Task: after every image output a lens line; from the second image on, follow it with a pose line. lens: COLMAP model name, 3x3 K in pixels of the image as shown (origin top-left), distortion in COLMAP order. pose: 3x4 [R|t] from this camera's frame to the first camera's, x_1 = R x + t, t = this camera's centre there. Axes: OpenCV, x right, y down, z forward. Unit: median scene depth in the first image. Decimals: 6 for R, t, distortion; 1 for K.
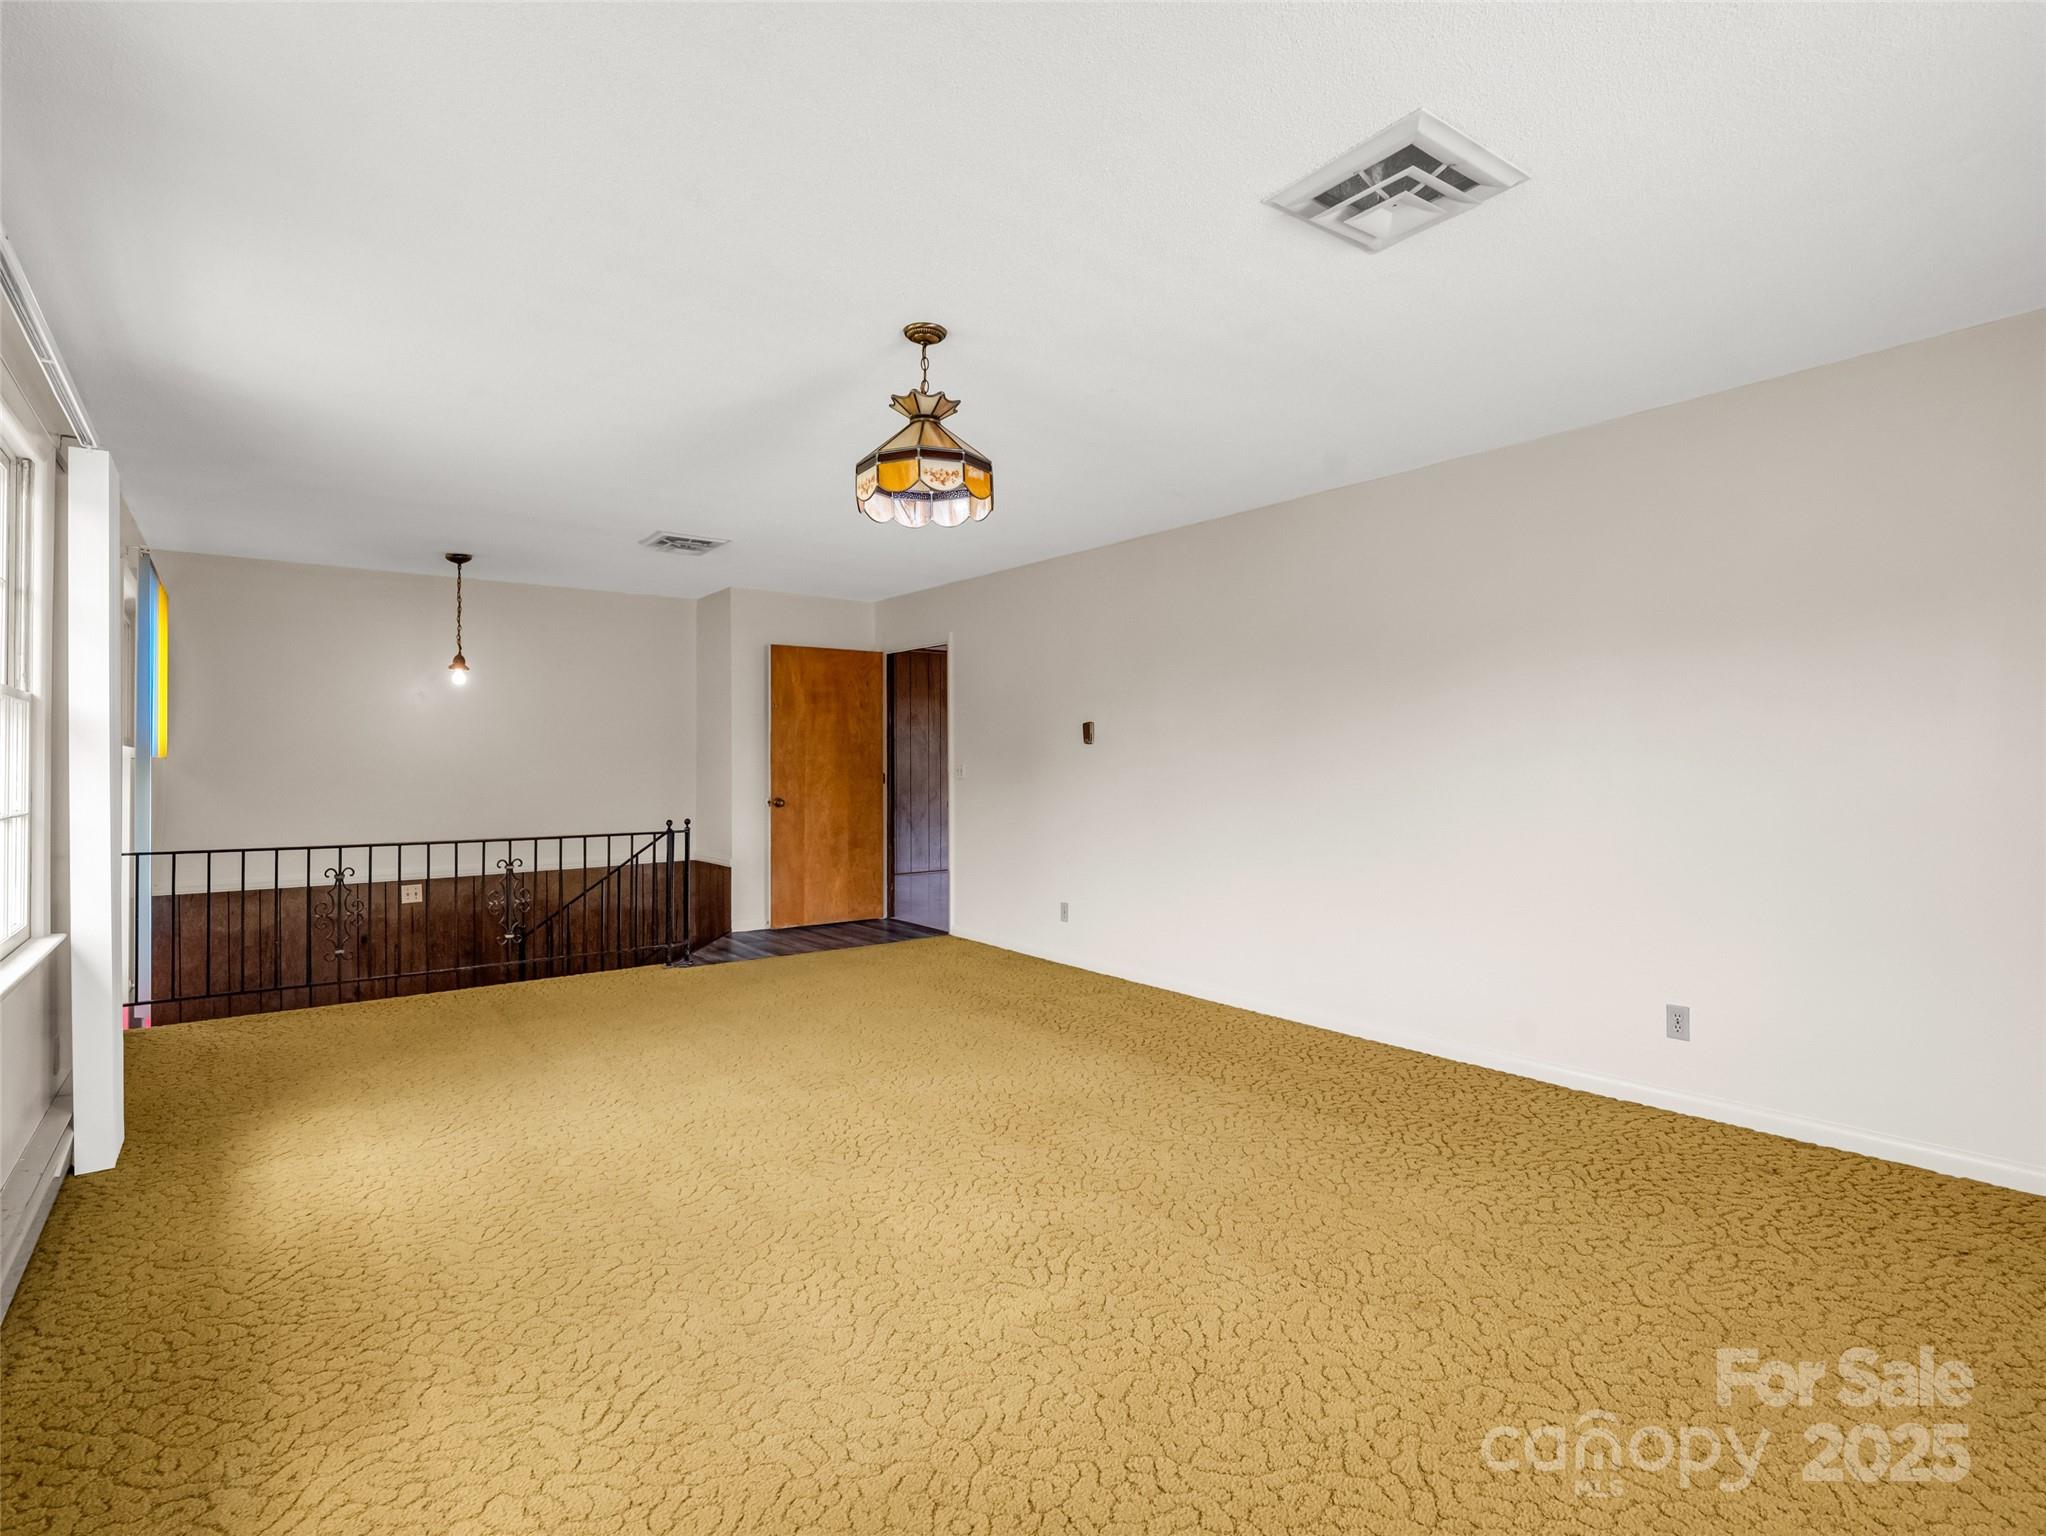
lens RADIAL K [[1026.6, 0, 1012.8], [0, 1026.6, 767.5], [0, 0, 1]] dist [0.001365, -0.000548]
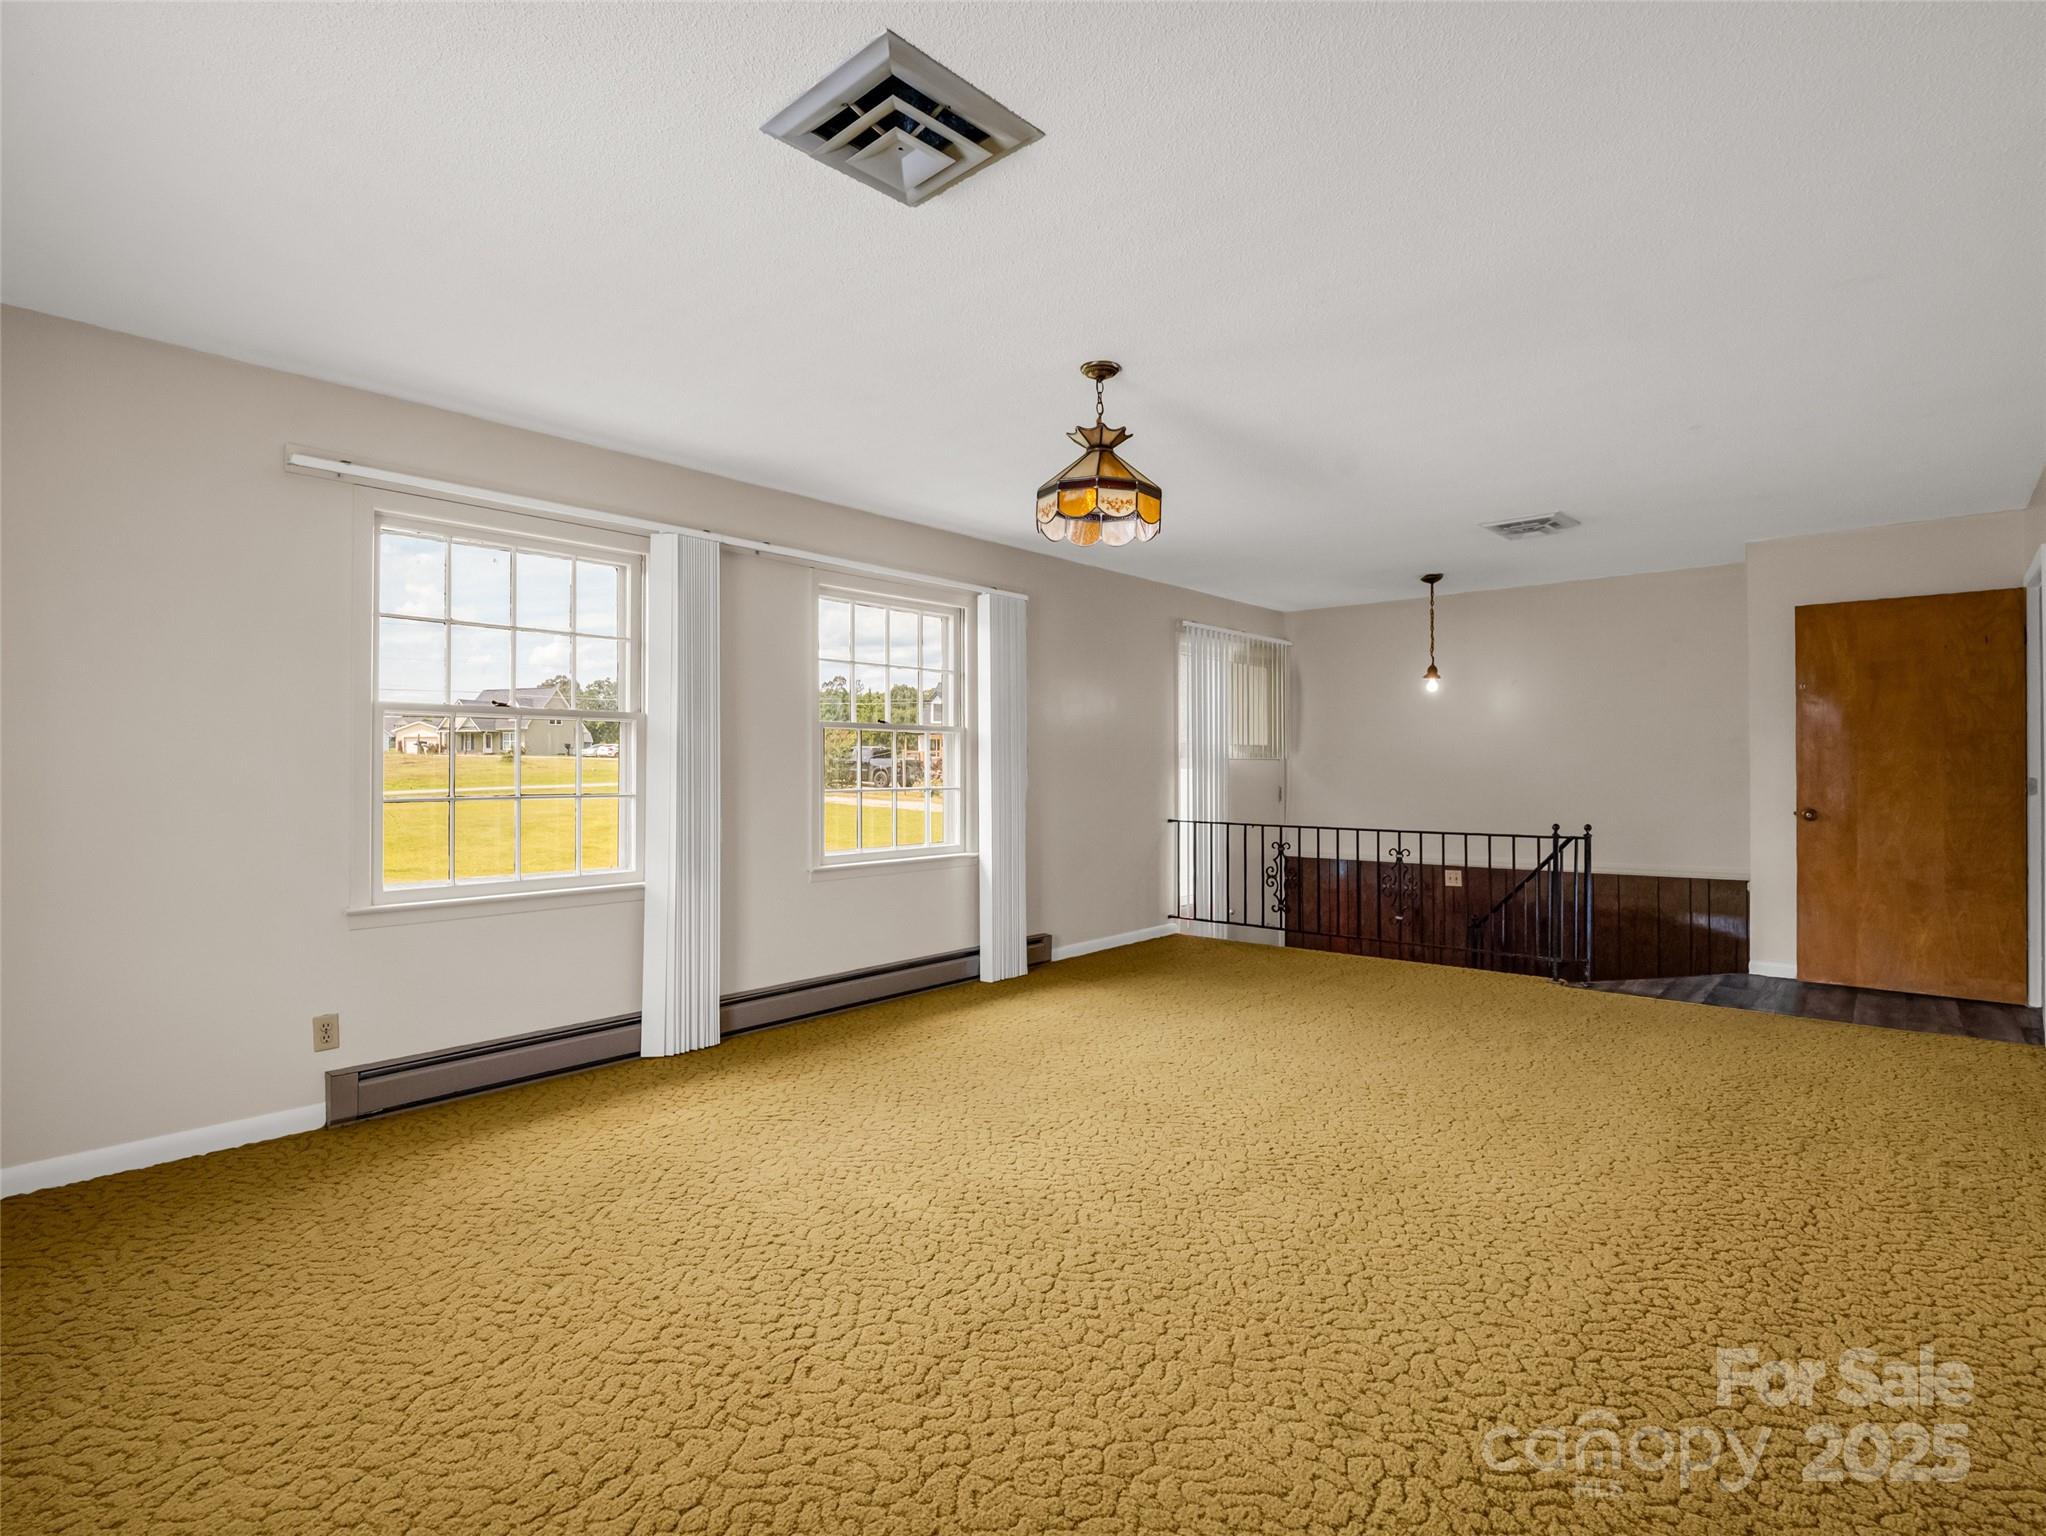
lens RADIAL K [[1026.6, 0, 1012.8], [0, 1026.6, 767.5], [0, 0, 1]] dist [0.001365, -0.000548]
pose [[0.204289, 0.004768, -0.978899, 0.425640], [-0.002989, 0.999987, 0.004247, -0.001757], [0.978906, 0.002058, 0.204300, 0.299735]]
